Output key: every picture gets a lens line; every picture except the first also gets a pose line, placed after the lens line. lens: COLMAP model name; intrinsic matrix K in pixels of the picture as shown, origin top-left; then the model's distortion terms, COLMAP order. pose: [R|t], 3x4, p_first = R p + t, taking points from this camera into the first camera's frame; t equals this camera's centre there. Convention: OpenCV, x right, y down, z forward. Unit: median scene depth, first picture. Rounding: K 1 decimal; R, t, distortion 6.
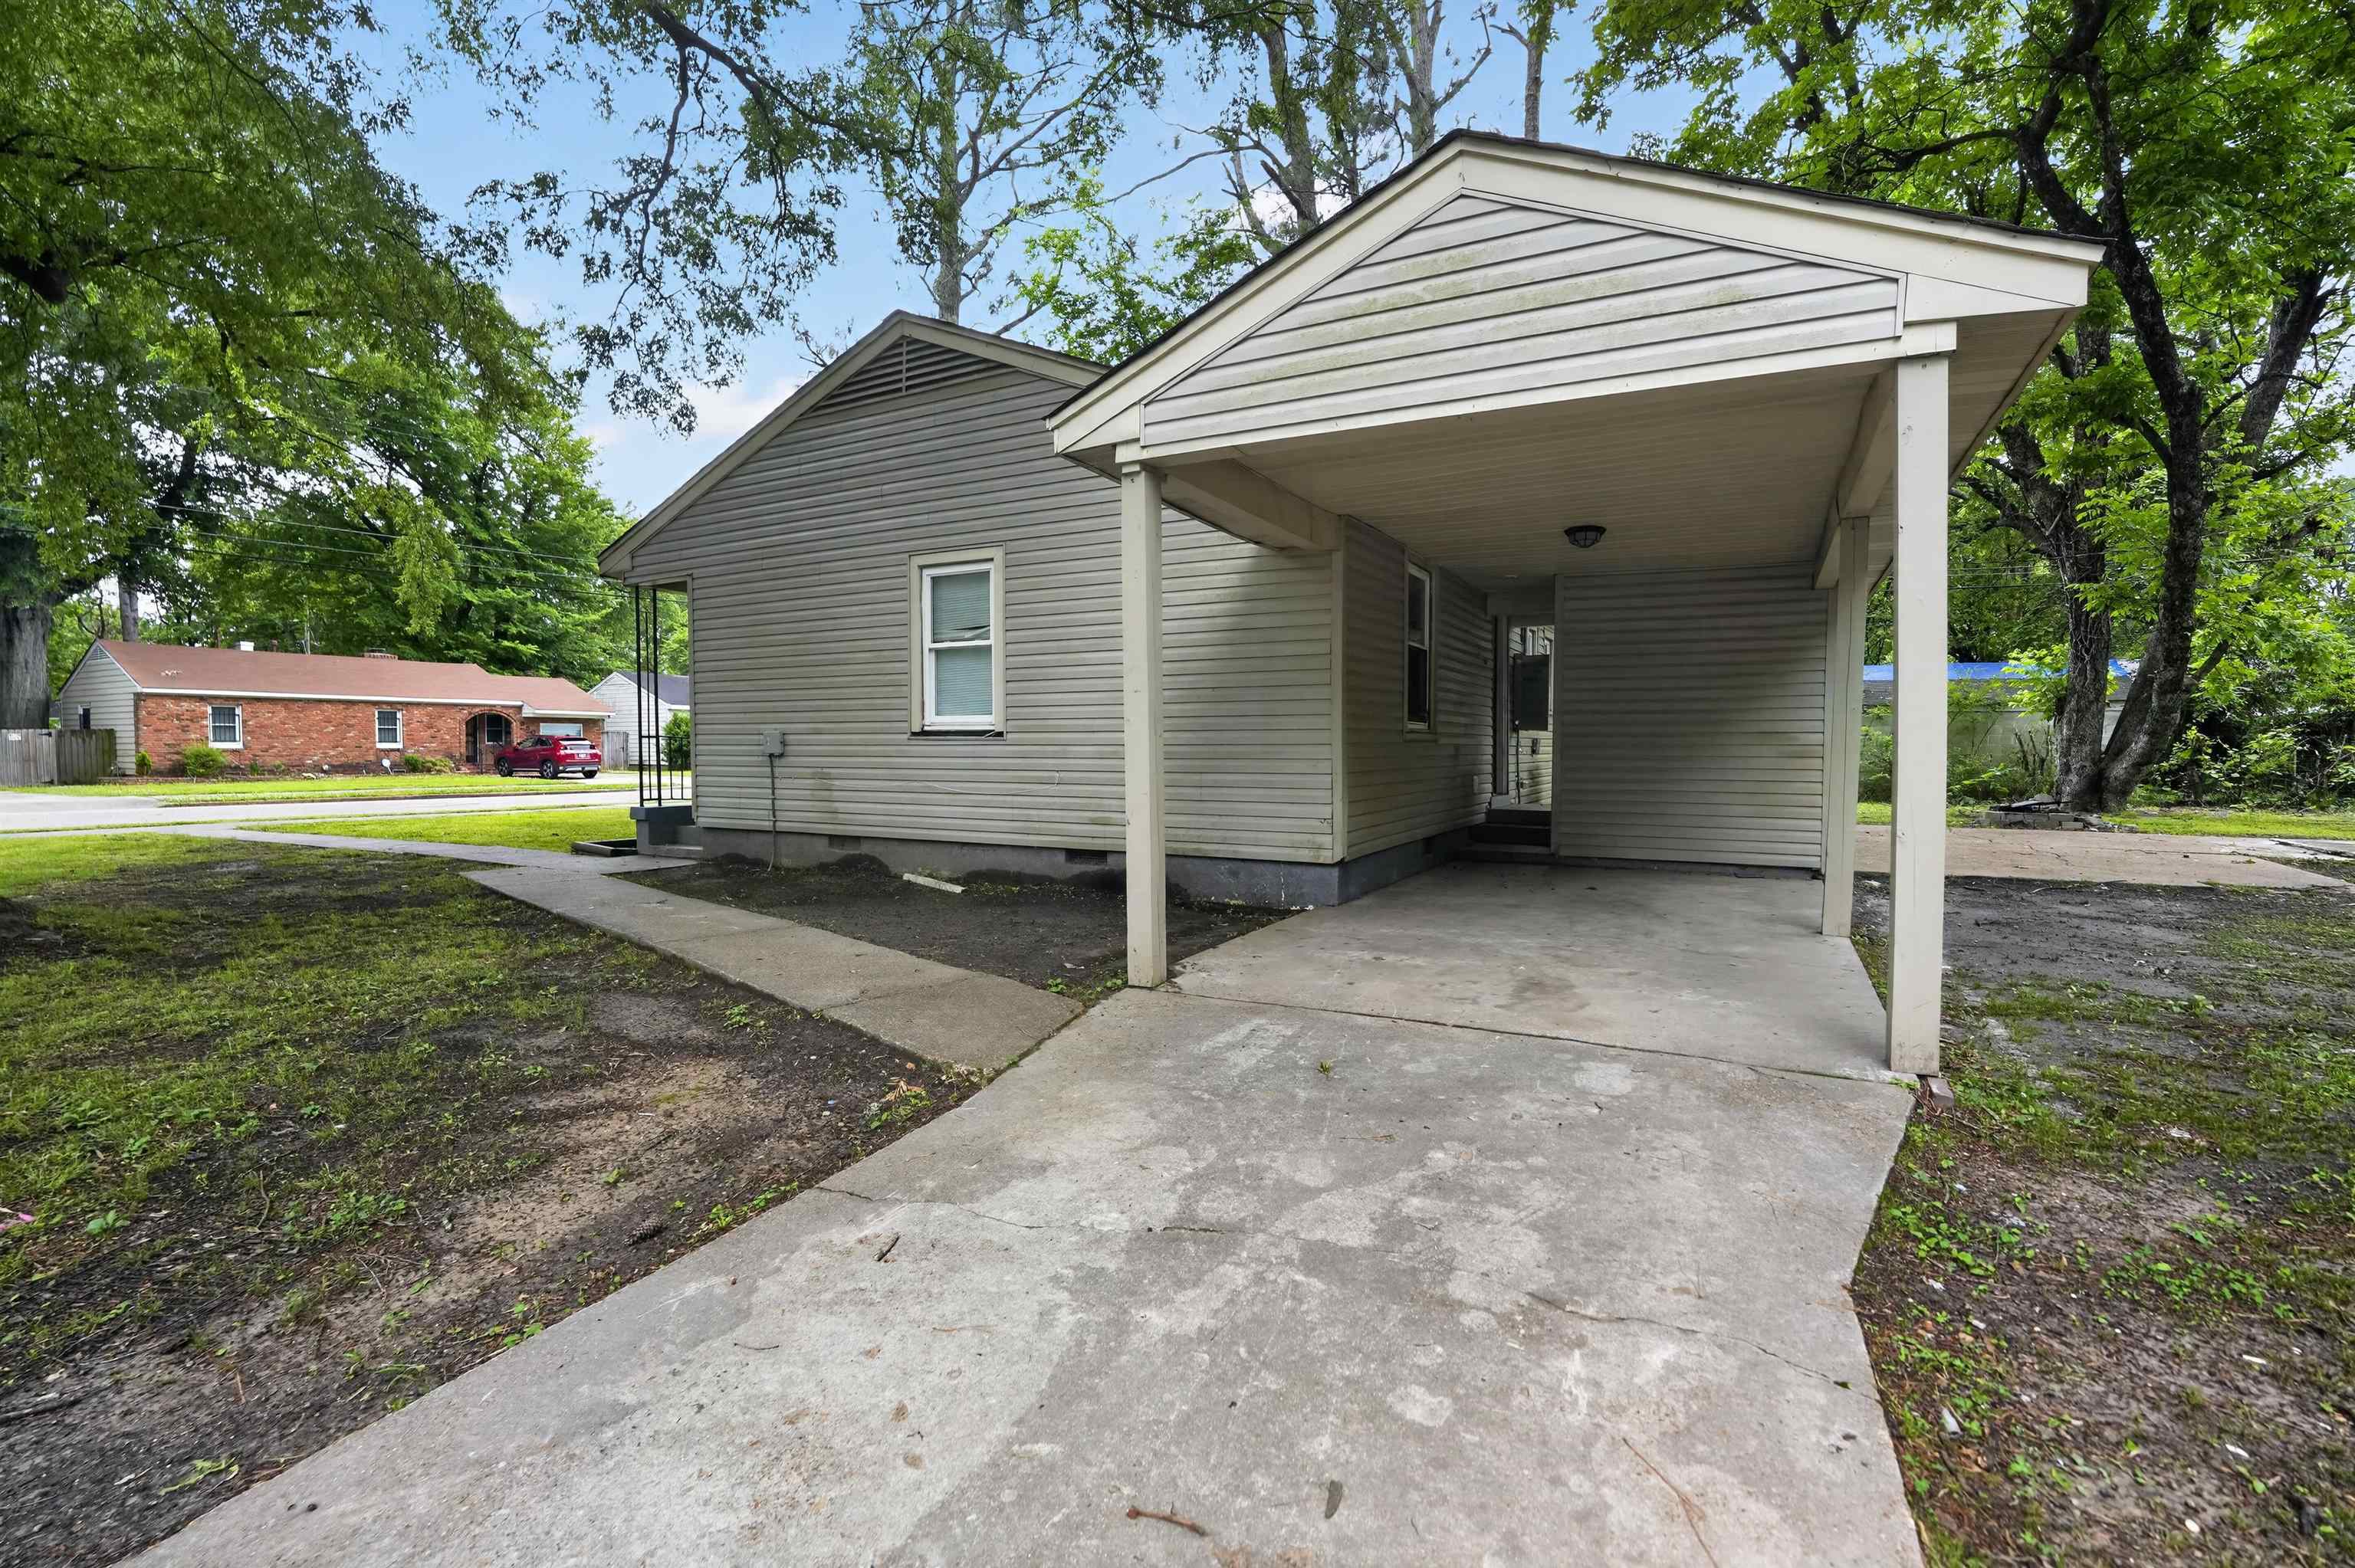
lens RADIAL K [[1046.2, 0, 1172.2], [0, 1046.2, 787.2], [0, 0, 1]] dist [-0.015786, 0.000761]
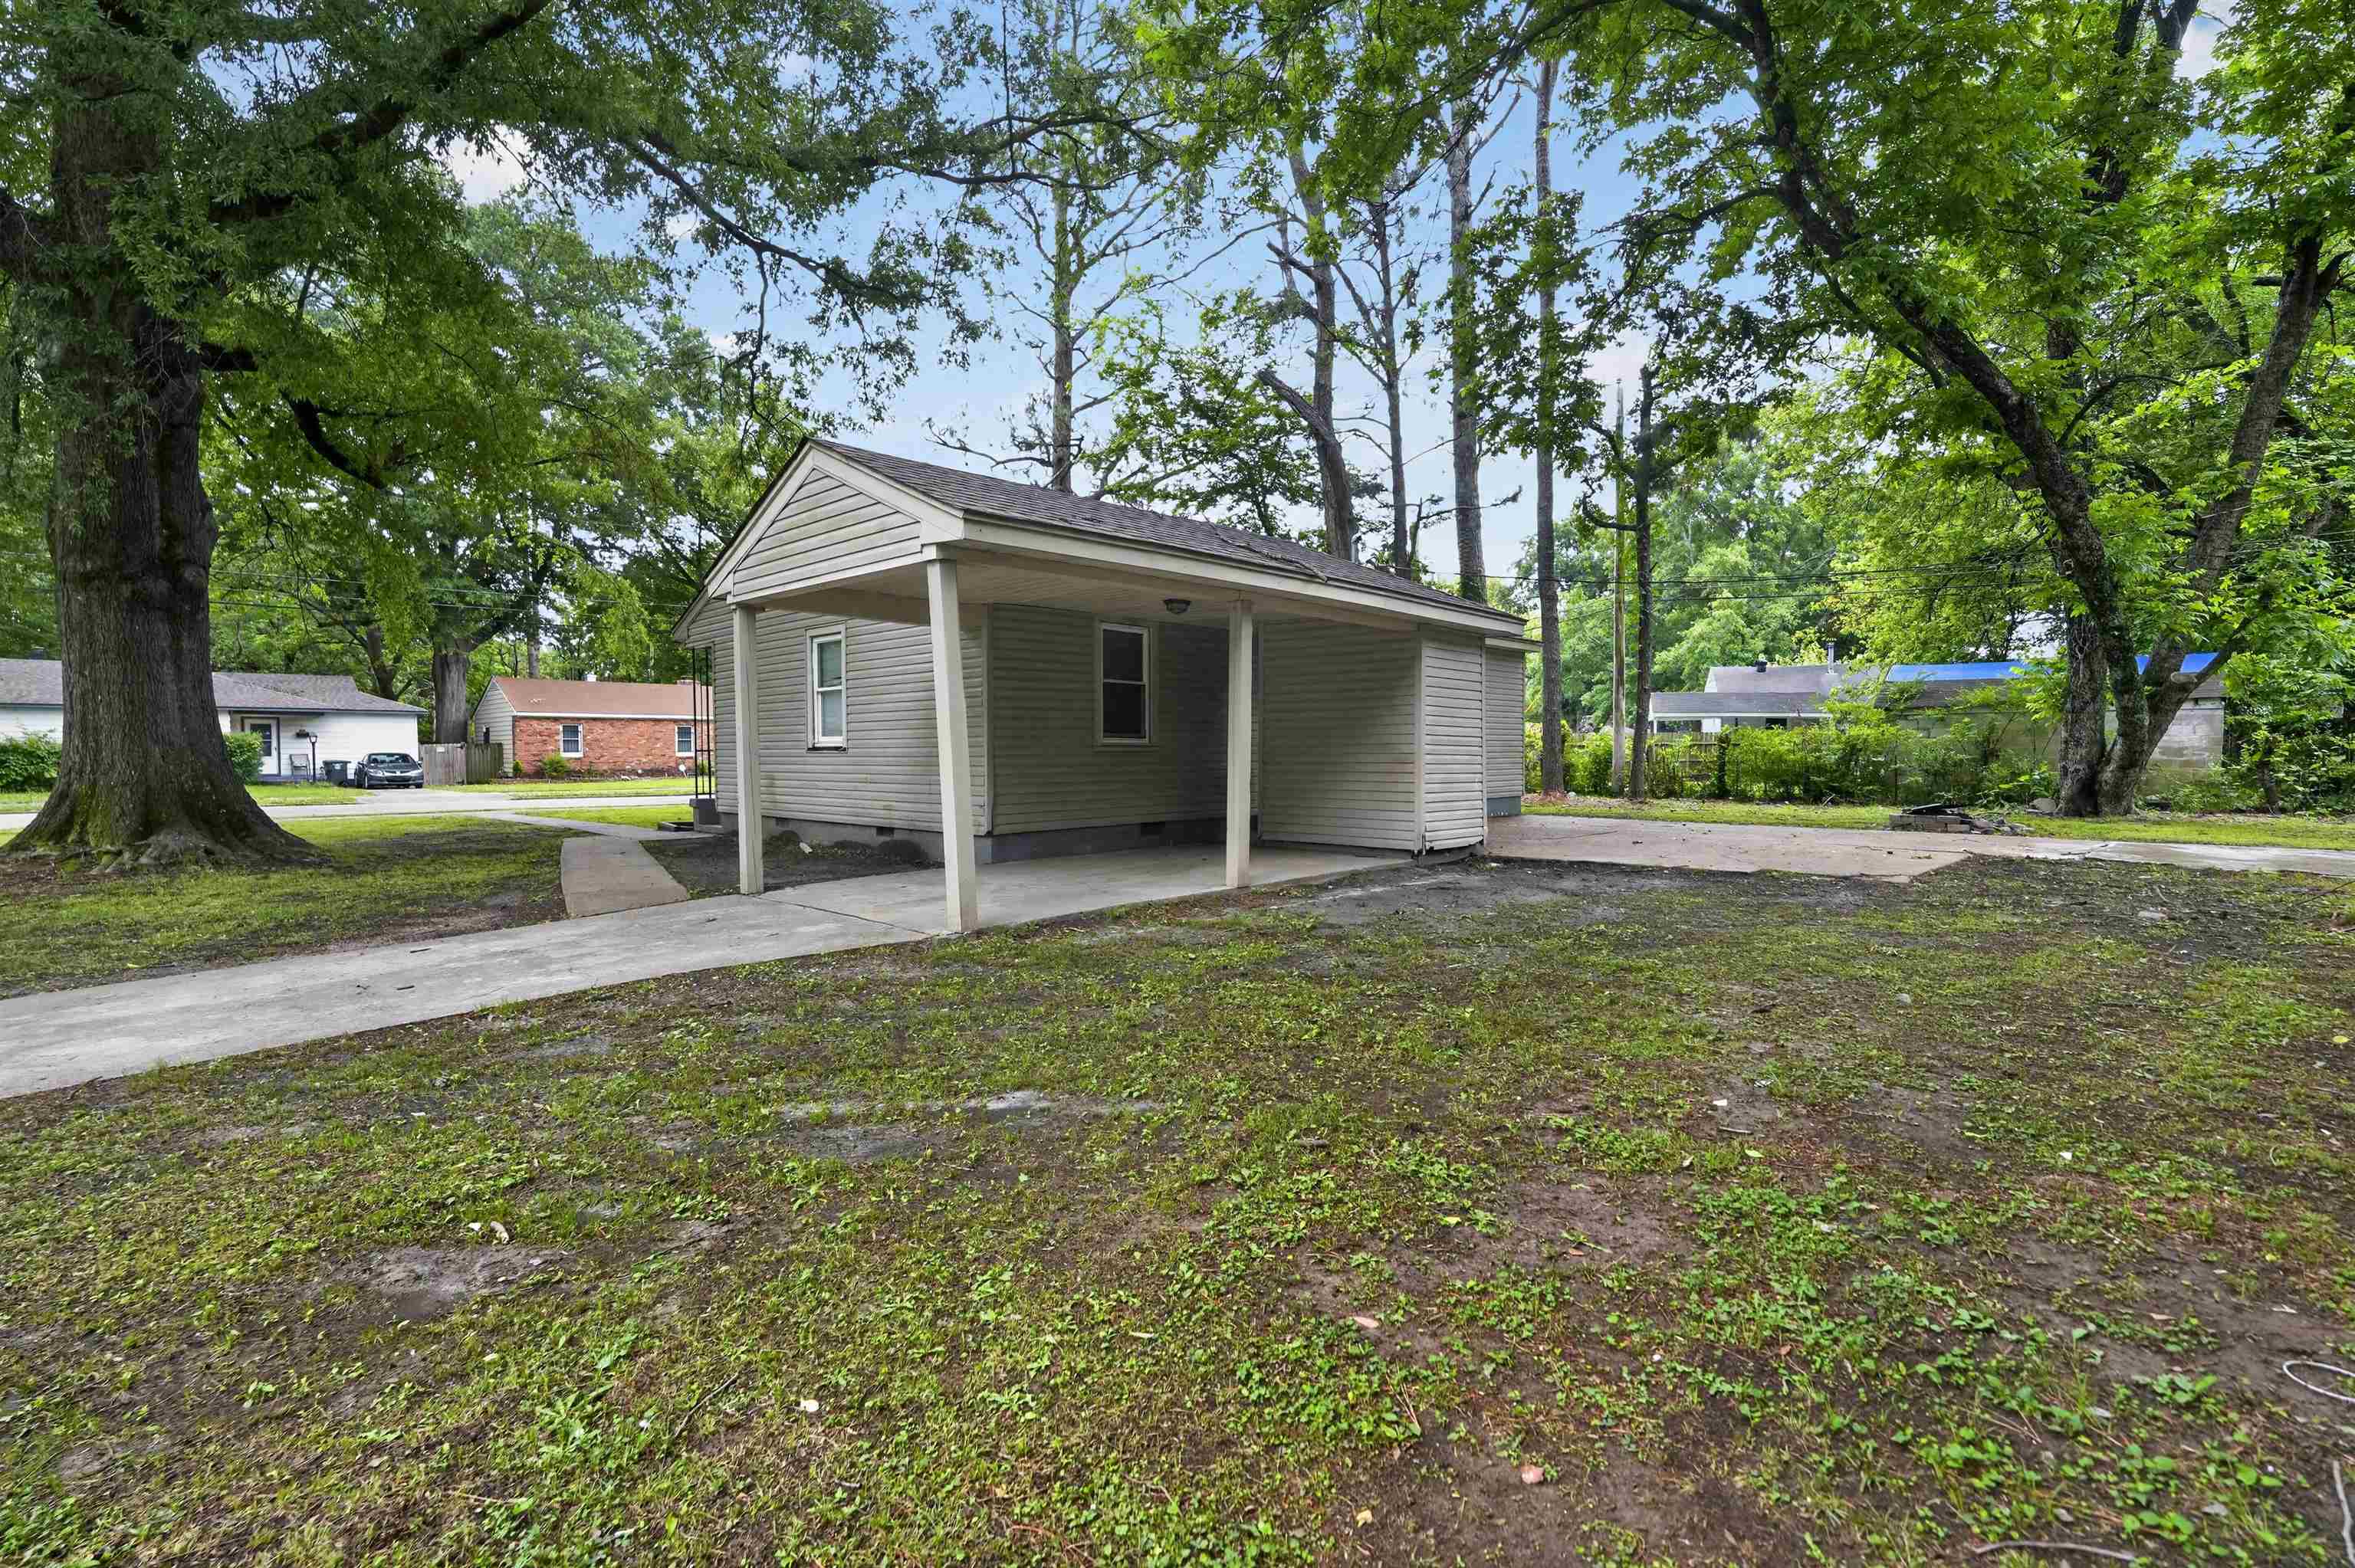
lens RADIAL K [[1046.2, 0, 1172.2], [0, 1046.2, 787.2], [0, 0, 1]] dist [-0.015786, 0.000761]
pose [[0.965135, 0.003474, -0.261731, 0.322274], [-0.004492, 0.999984, -0.003291, 0.003140], [0.261715, 0.004352, 0.965135, -0.150436]]
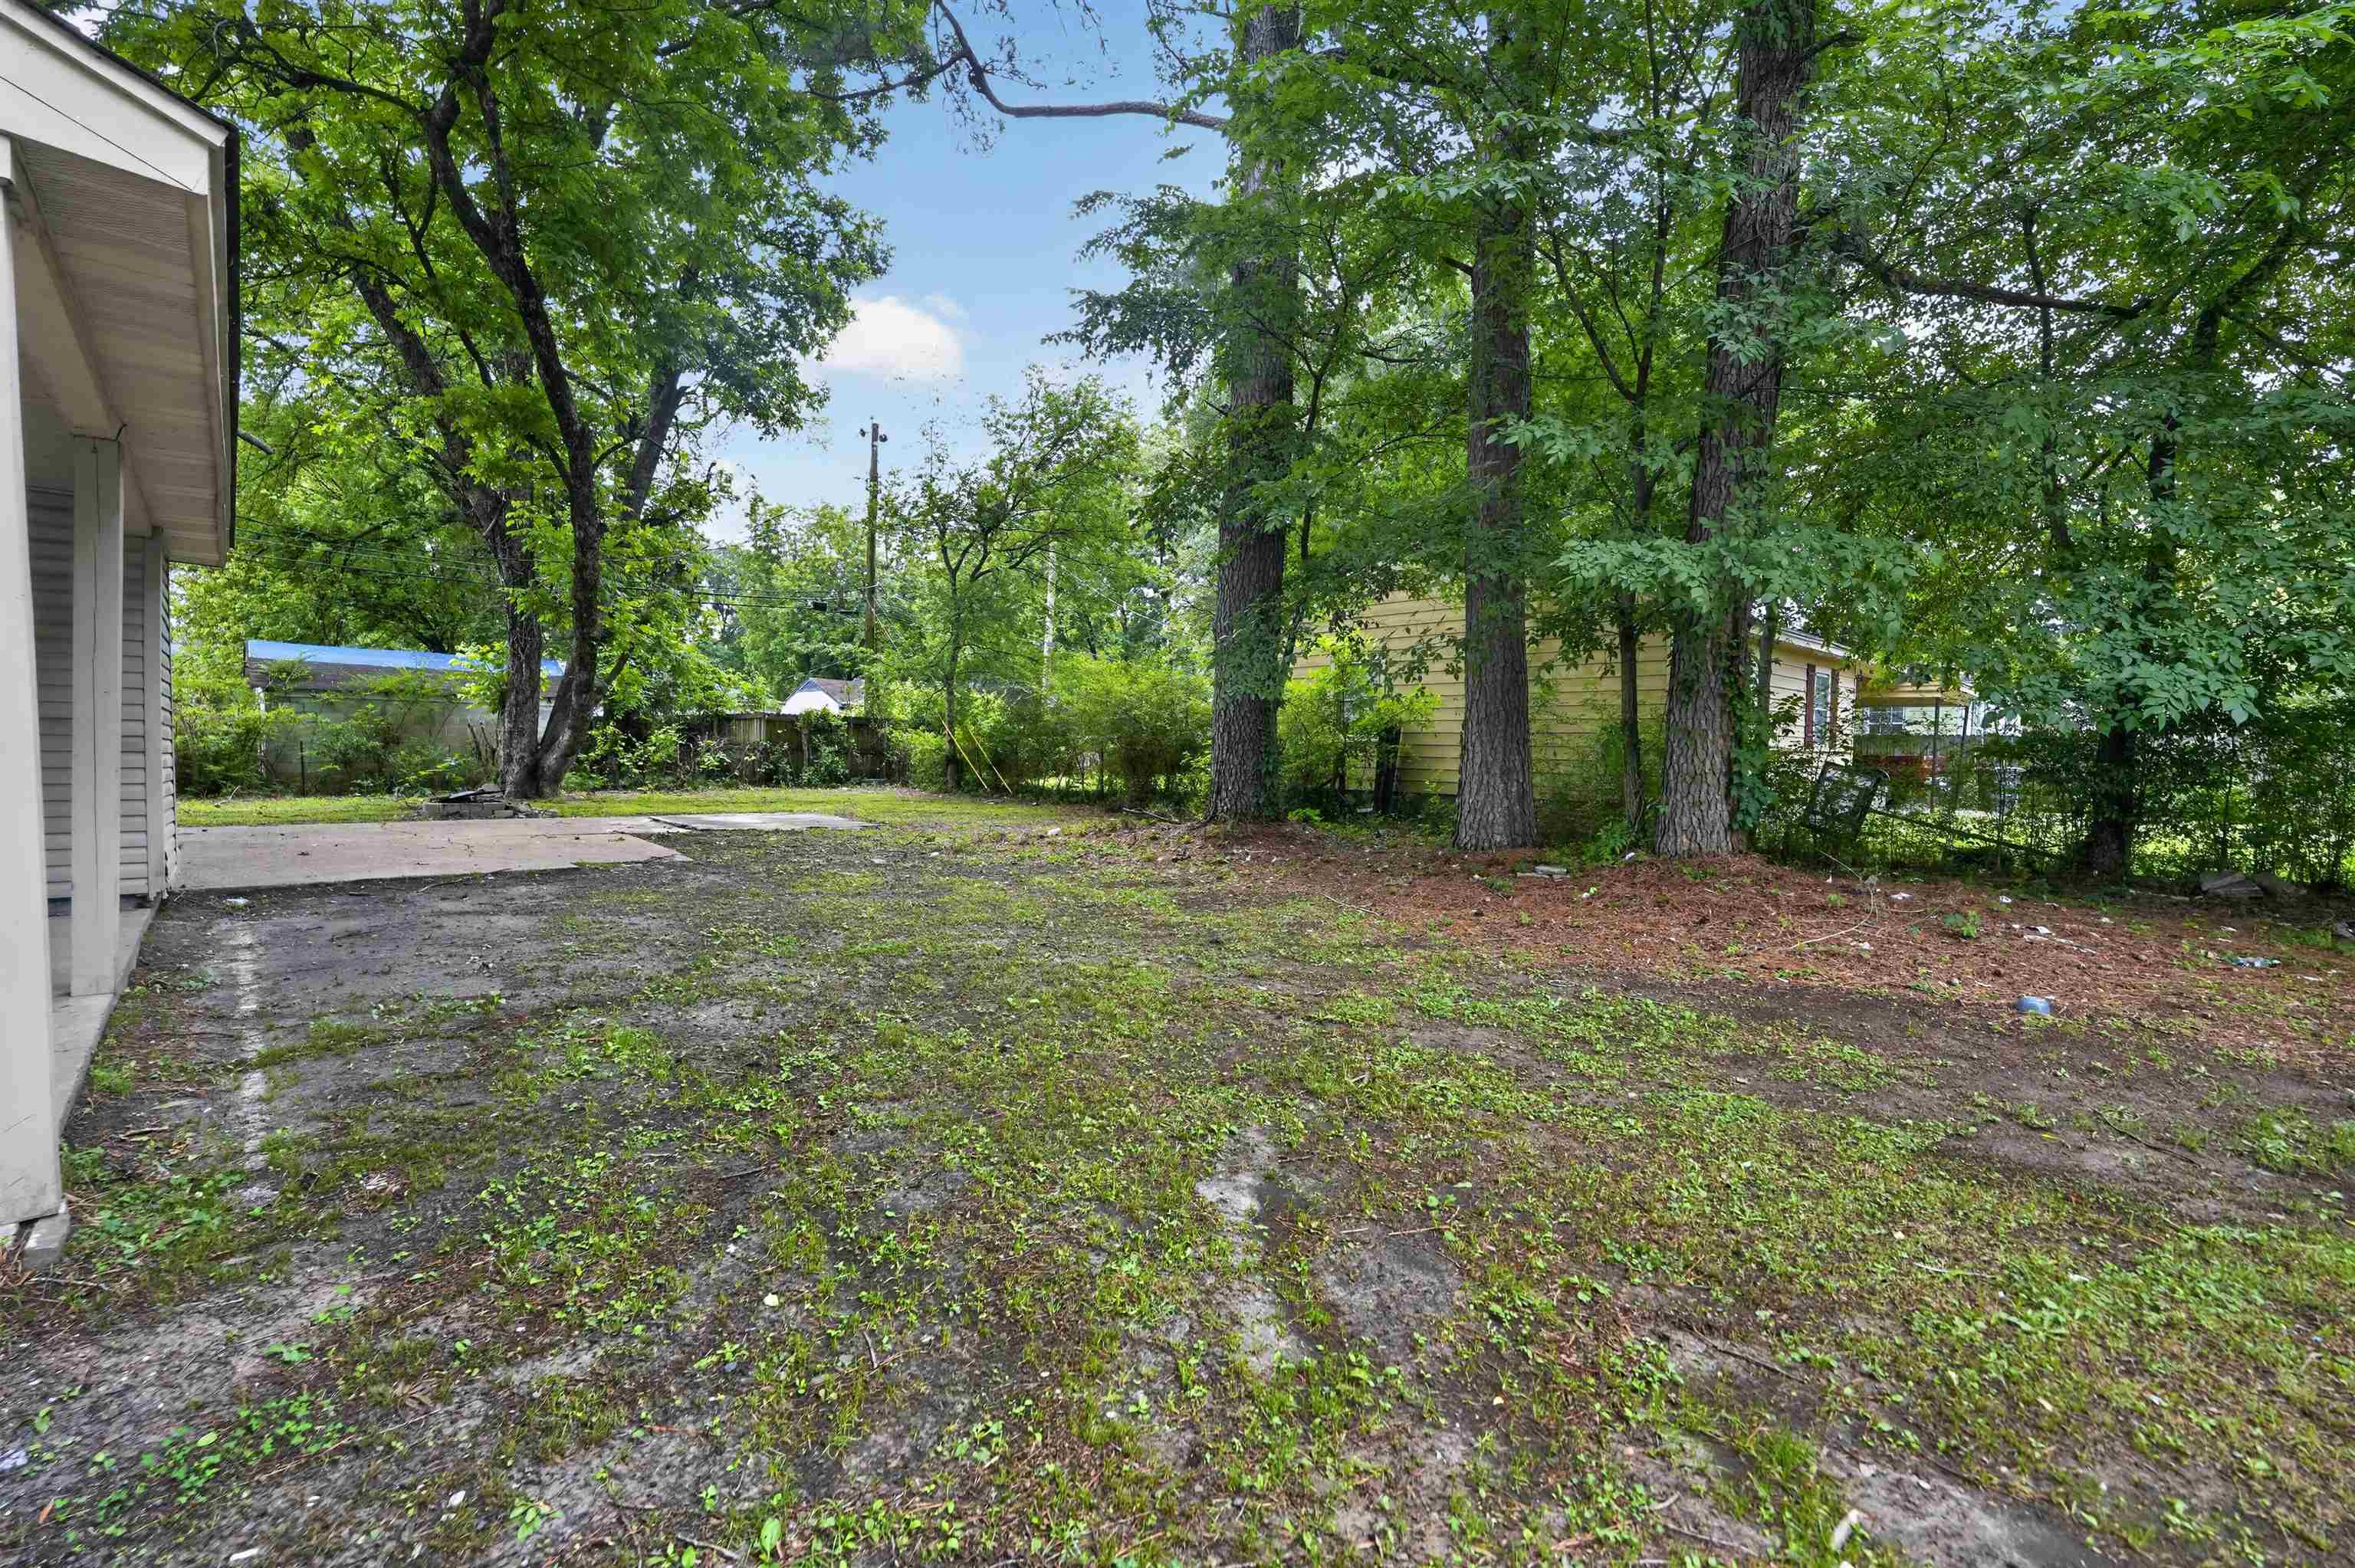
lens RADIAL K [[1046.2, 0, 1172.2], [0, 1046.2, 787.2], [0, 0, 1]] dist [-0.015786, 0.000761]
pose [[0.317368, -0.030224, 0.947821, 0.064012], [0.018799, 0.999496, 0.025577, -0.003467], [-0.948116, 0.009701, 0.317776, 0.009413]]
